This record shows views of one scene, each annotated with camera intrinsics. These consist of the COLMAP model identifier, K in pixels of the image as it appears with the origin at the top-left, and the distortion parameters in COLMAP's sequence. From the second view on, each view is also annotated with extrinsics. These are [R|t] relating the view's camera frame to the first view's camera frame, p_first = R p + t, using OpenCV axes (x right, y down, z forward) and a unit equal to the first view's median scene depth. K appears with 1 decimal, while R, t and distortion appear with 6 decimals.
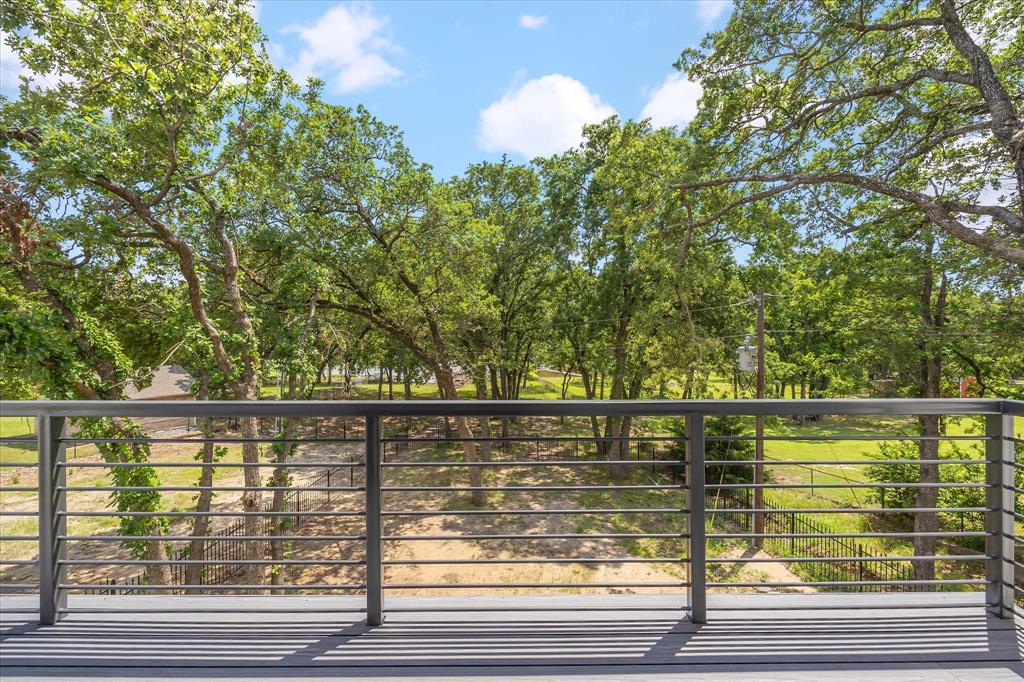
lens RADIAL K [[408.1, 0, 512.0], [0, 408.1, 341.0], [0, 0, 1]] dist [0.000627, 0.000214]
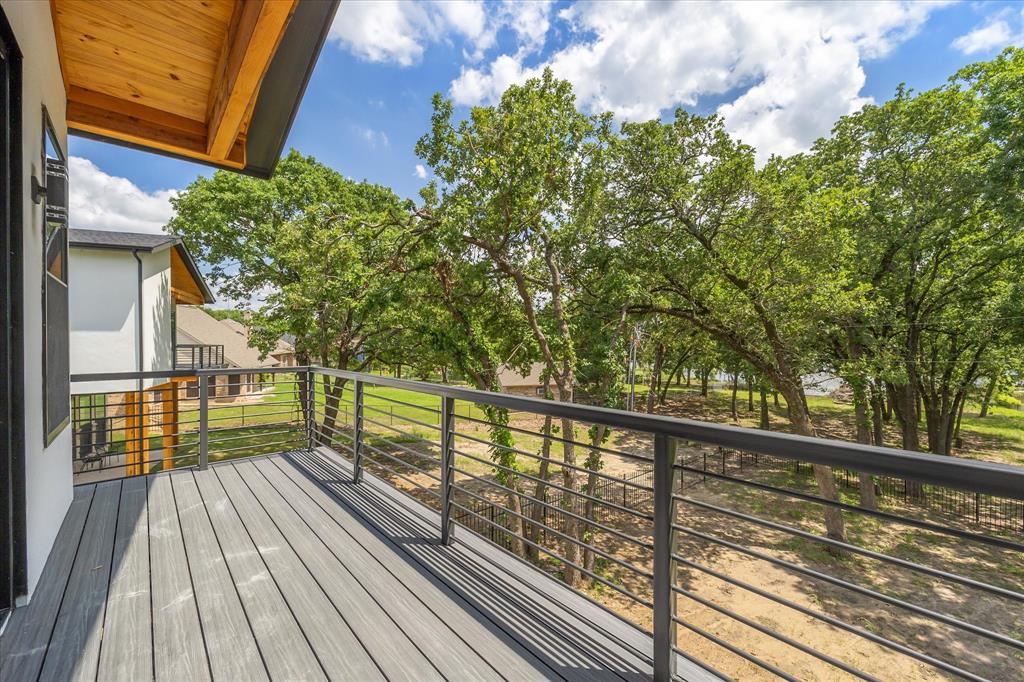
lens RADIAL K [[409.5, 0, 512.0], [0, 409.5, 341.0], [0, 0, 1]] dist [-0.001436, -0.000077]
pose [[0.670032, 0.001617, -0.742330, 0.100559], [-0.005729, 0.999979, -0.002992, -0.001028], [0.742310, 0.006257, 0.670027, 0.024429]]
